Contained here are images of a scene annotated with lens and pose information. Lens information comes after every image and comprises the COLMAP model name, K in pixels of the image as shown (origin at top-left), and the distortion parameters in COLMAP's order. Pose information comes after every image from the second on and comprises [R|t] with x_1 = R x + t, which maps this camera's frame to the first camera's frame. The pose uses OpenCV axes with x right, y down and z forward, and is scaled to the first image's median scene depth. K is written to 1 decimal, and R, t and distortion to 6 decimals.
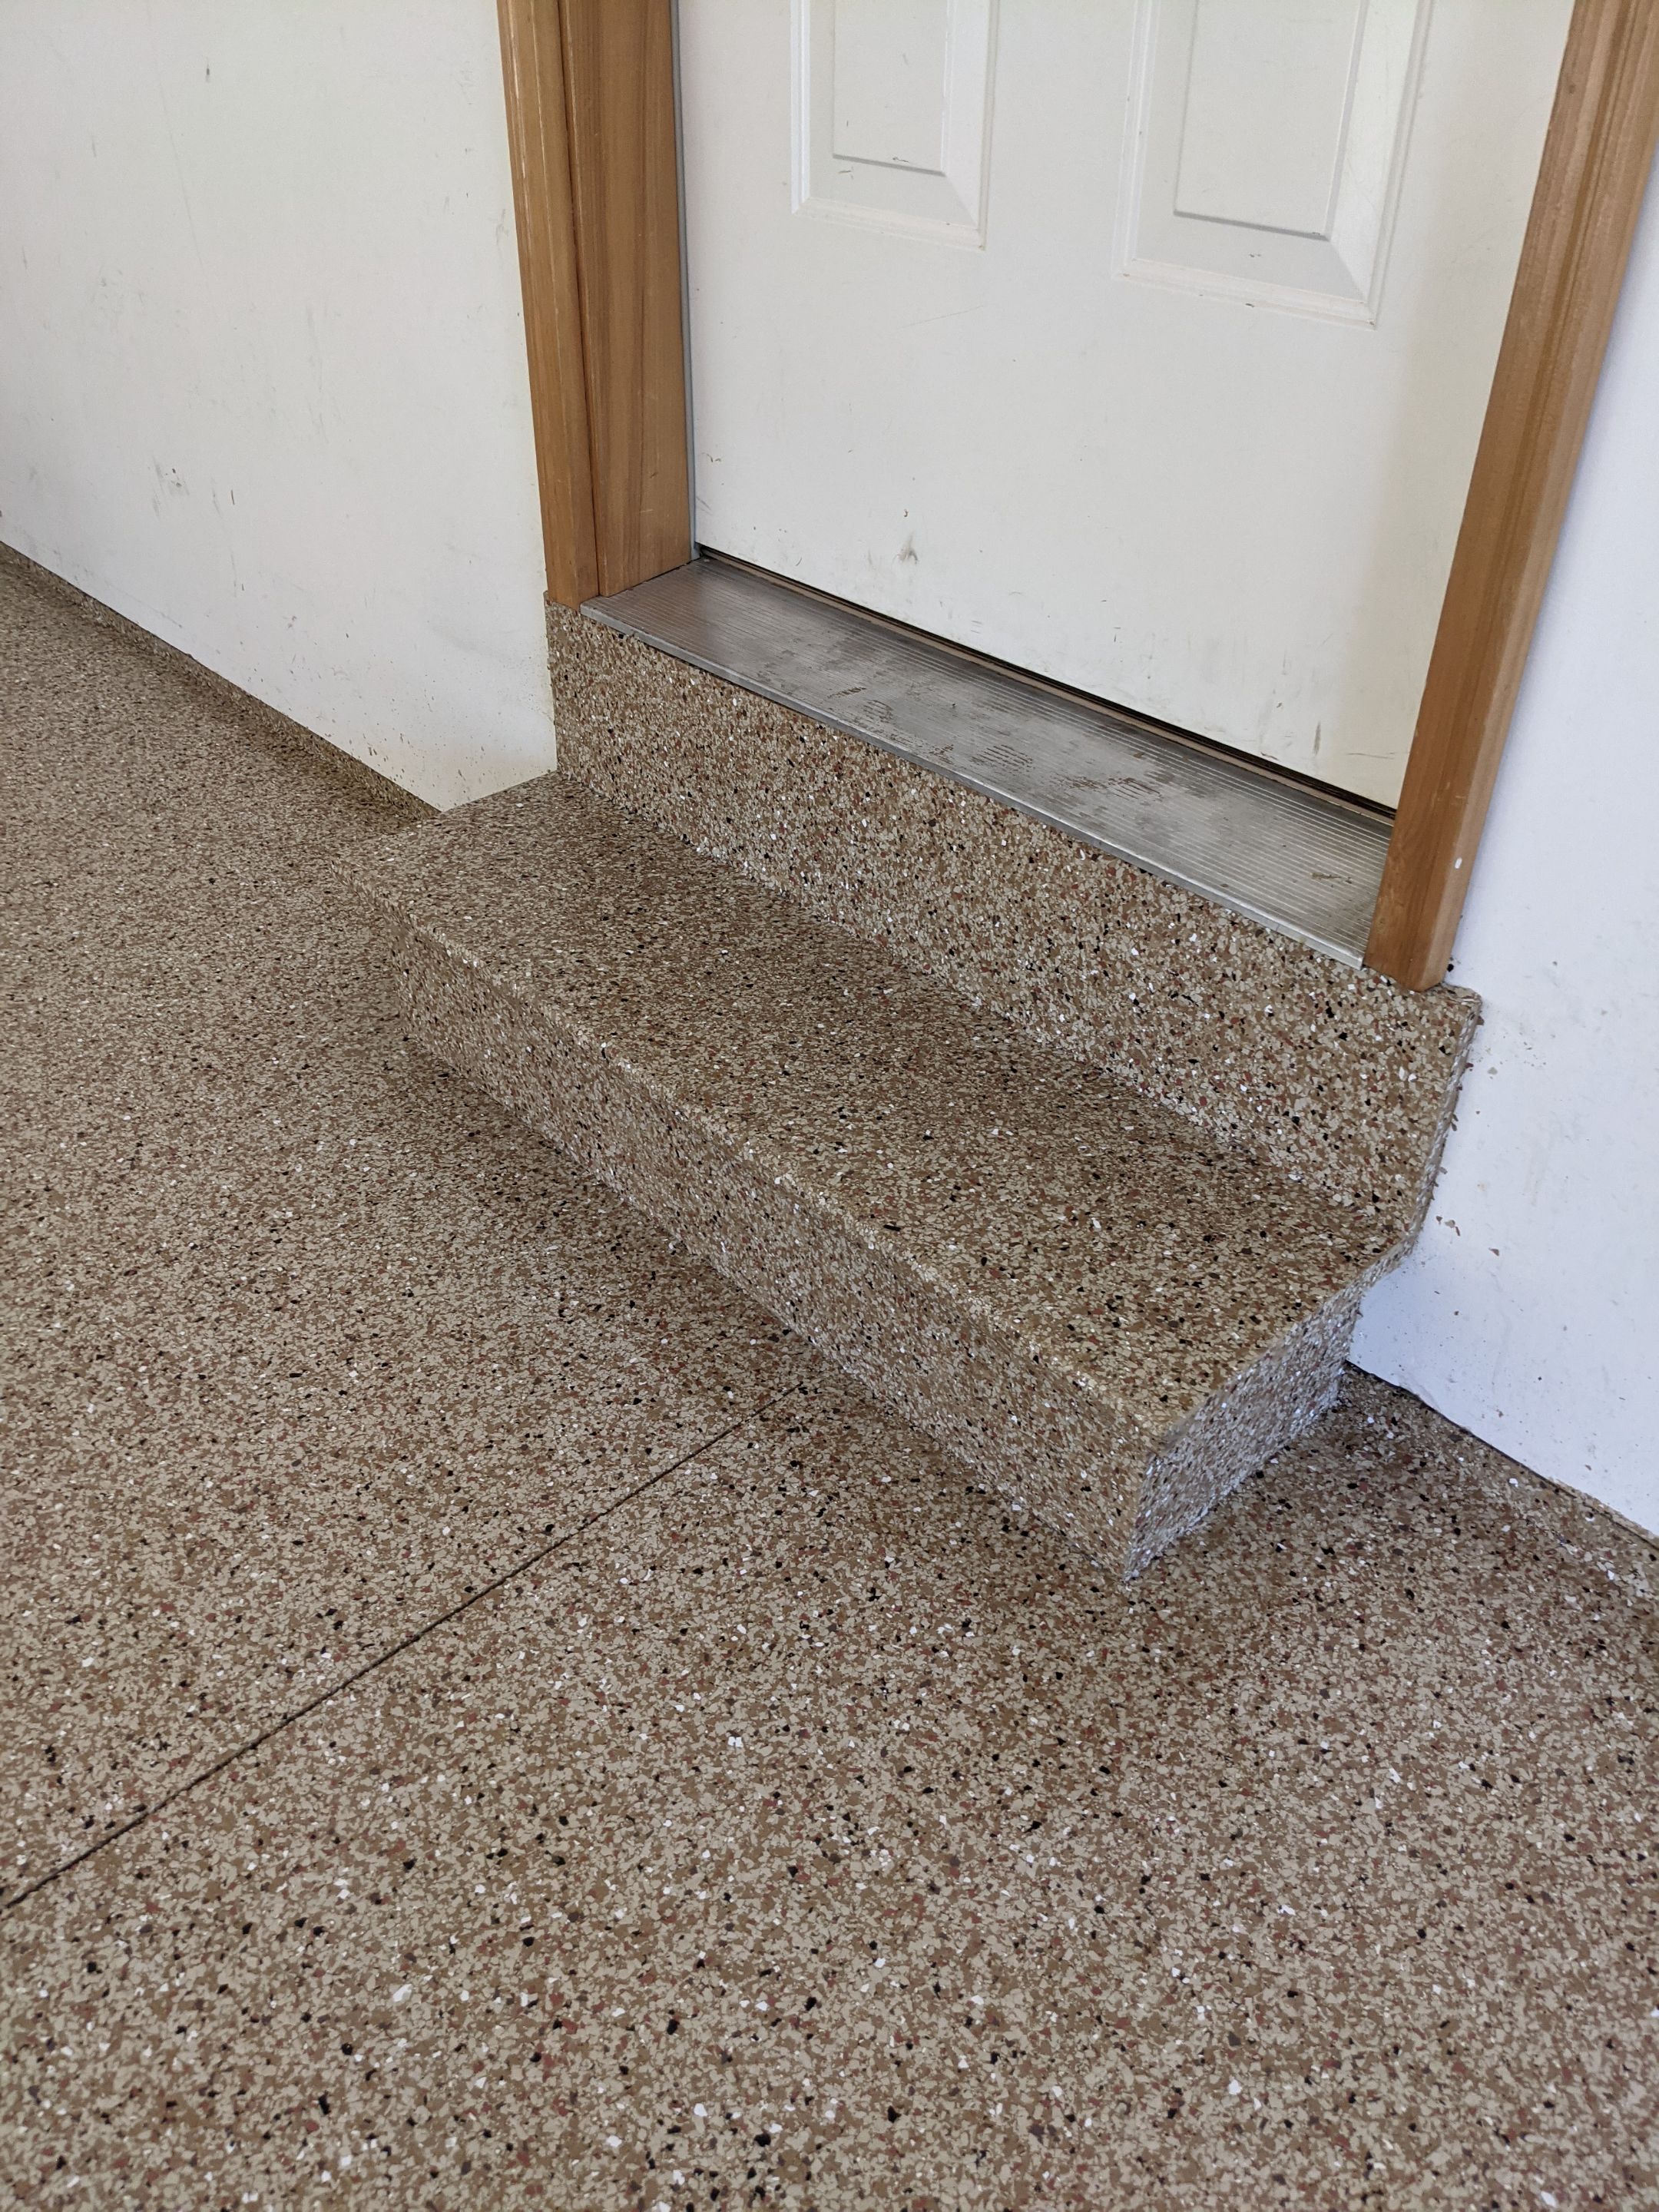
lens RADIAL K [[1773.5, 0, 829.5], [0, 1773.5, 1106.0], [0, 0, 1]] dist [0.043319, -0.072251]
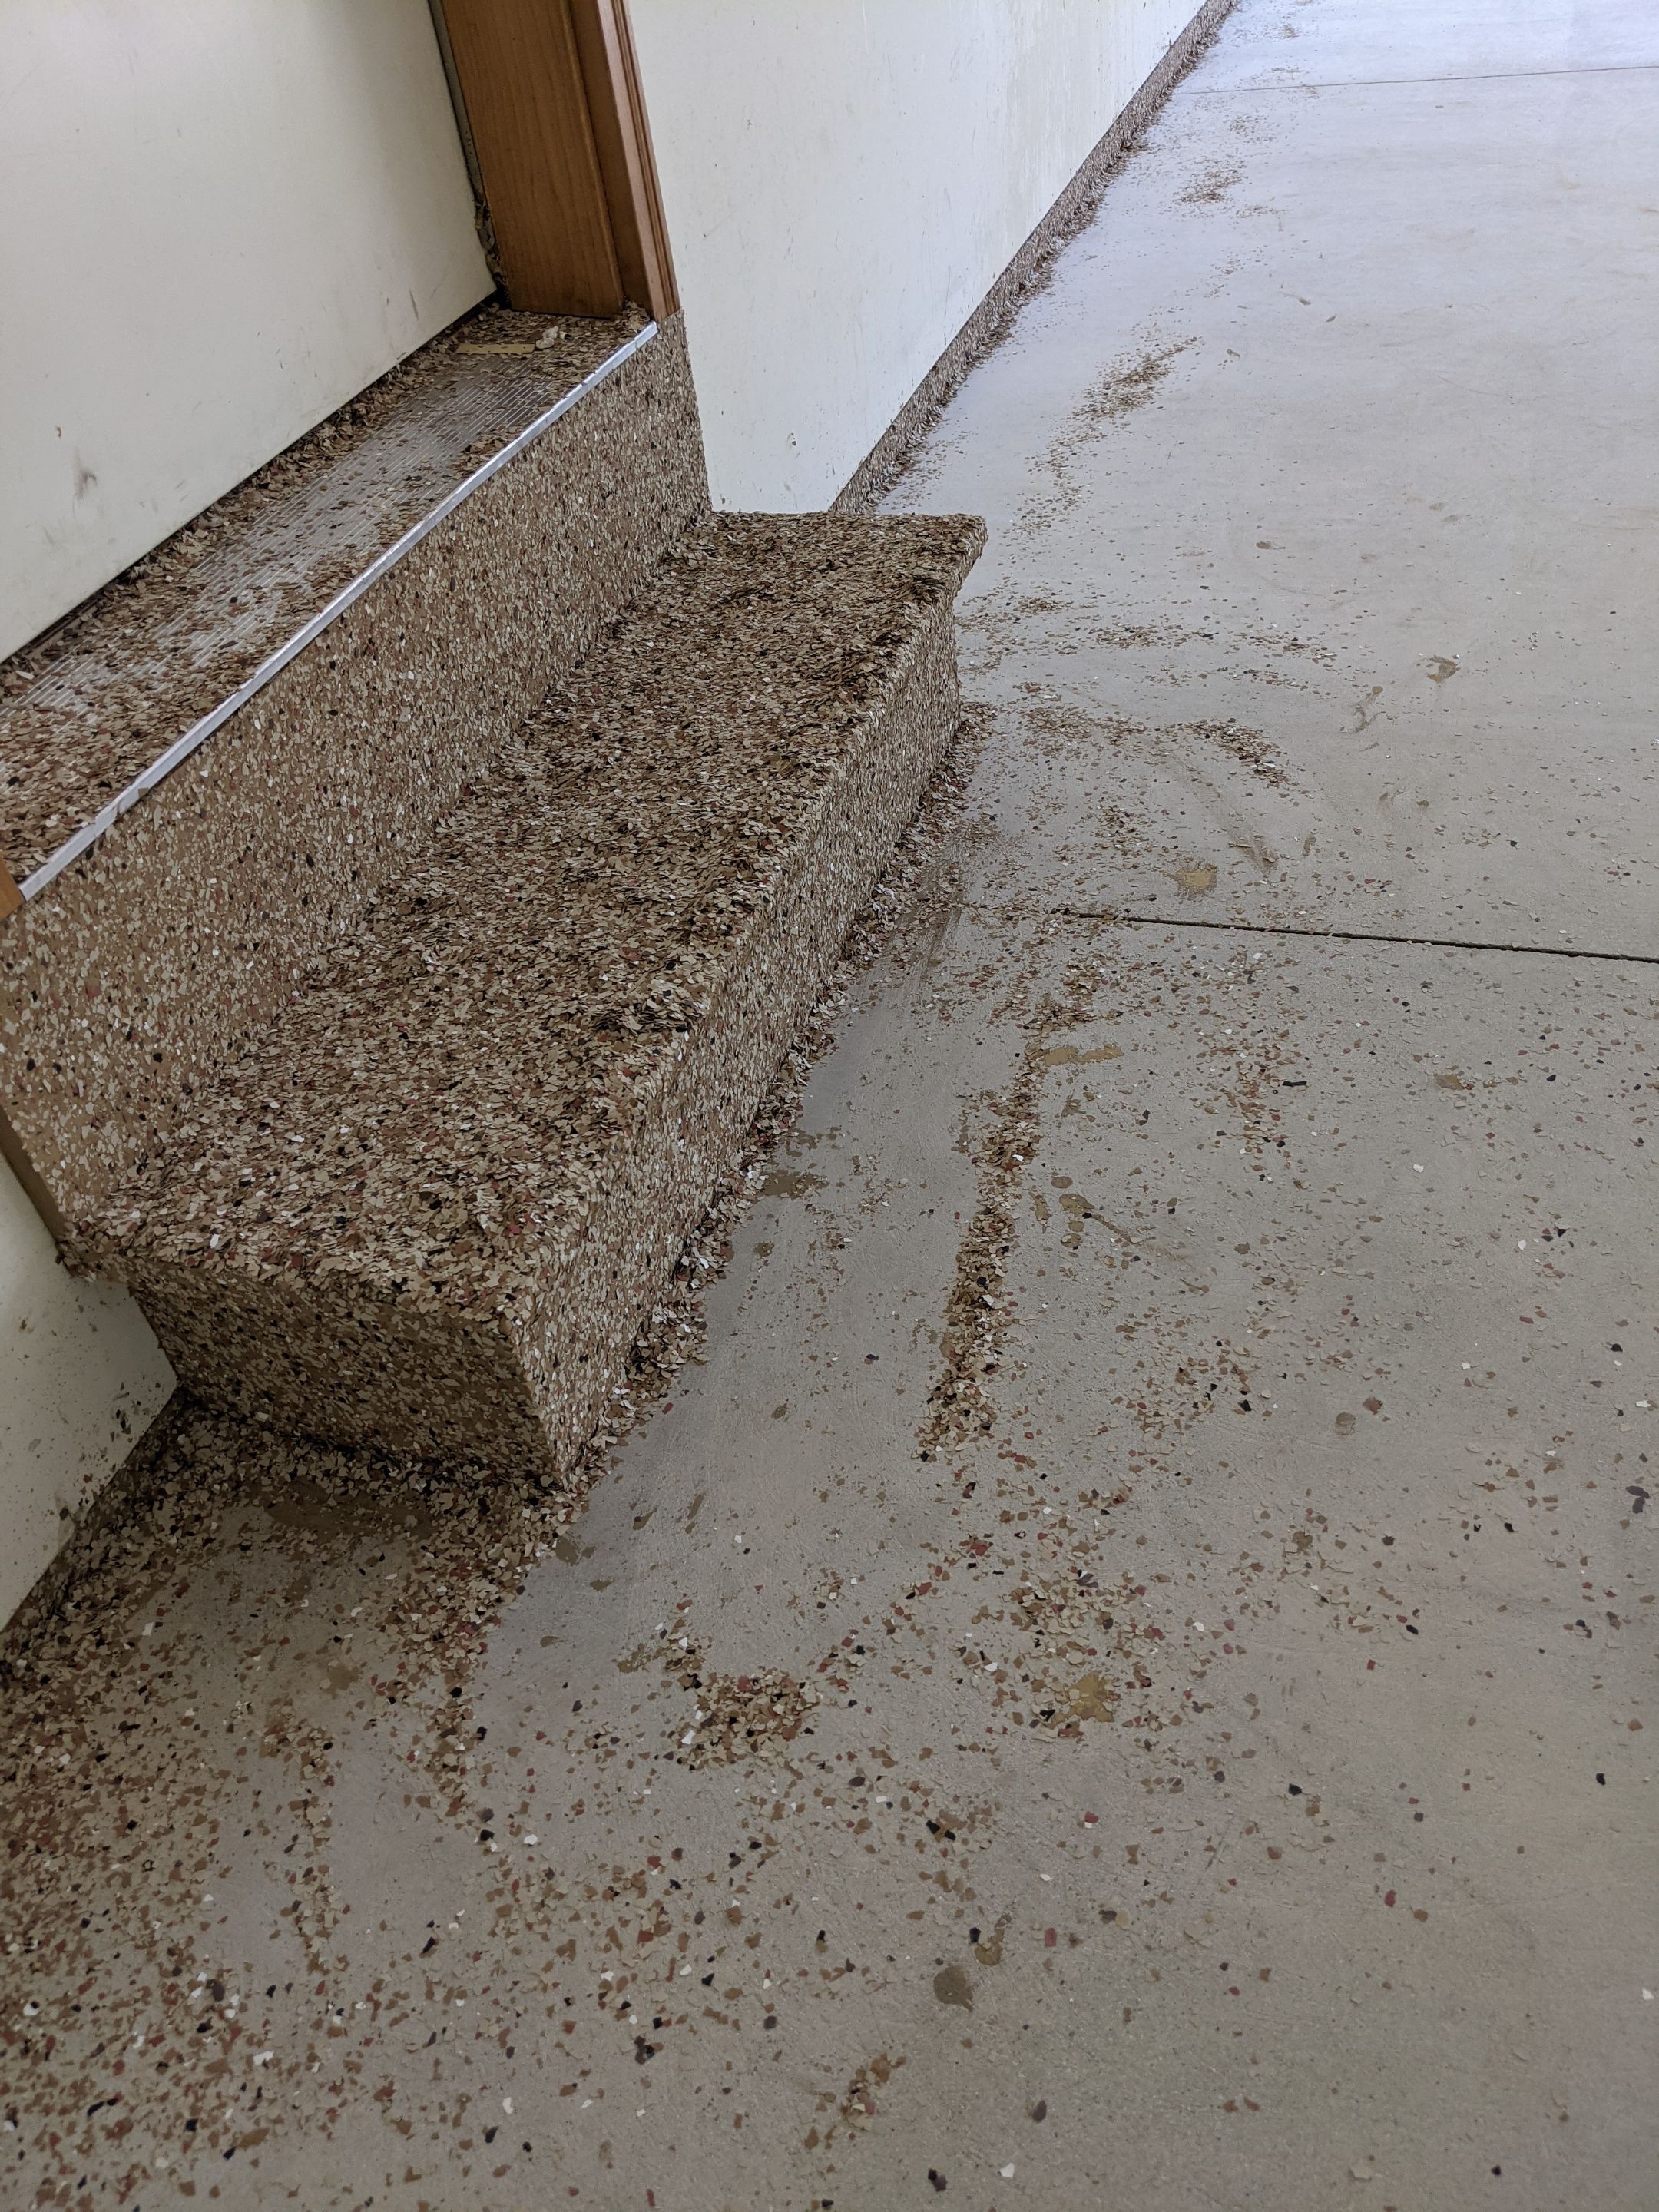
lens RADIAL K [[1773.5, 0, 829.5], [0, 1773.5, 1106.0], [0, 0, 1]] dist [0.043319, -0.072251]
pose [[-0.478856, -0.525371, 0.703337, -0.733457], [0.616100, 0.369621, 0.695558, -0.519552], [-0.625394, 0.766398, 0.146685, 0.863503]]
